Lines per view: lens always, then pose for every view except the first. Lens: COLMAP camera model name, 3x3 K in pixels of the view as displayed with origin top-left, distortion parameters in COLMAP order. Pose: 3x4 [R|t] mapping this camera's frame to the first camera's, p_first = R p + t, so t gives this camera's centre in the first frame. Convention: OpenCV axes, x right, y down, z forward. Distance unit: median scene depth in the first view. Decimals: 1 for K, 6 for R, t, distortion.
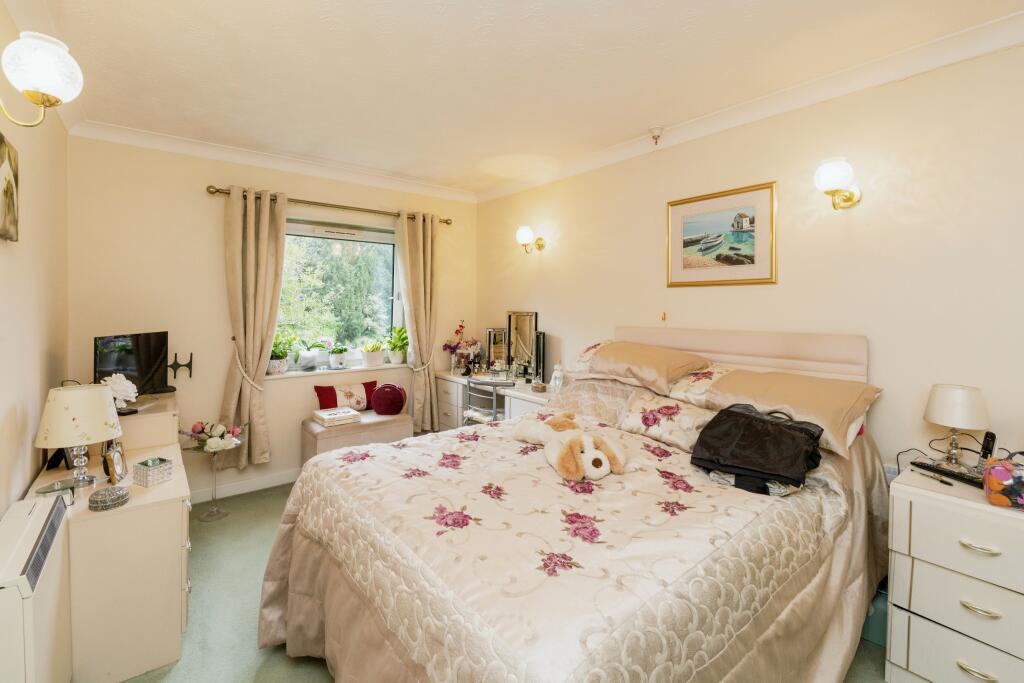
lens RADIAL K [[454.6, 0, 510.9], [0, 454.6, 304.4], [0, 0, 1]] dist [-0.004100, -0.000713]
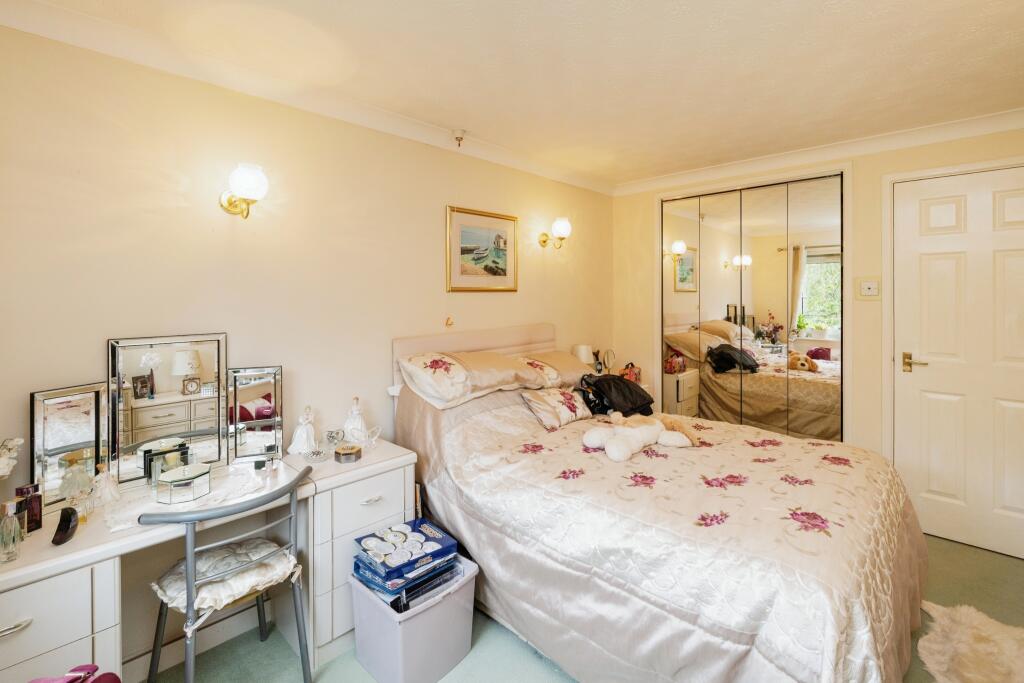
lens RADIAL K [[454.6, 0, 515.2], [0, 454.6, 296.4], [0, 0, 1]] dist [-0.004100, -0.000713]
pose [[-0.139205, -0.000957, 0.990263, -0.715331], [0.015531, 0.999874, 0.003149, -0.032052], [-0.990142, 0.015818, -0.139173, 1.094374]]
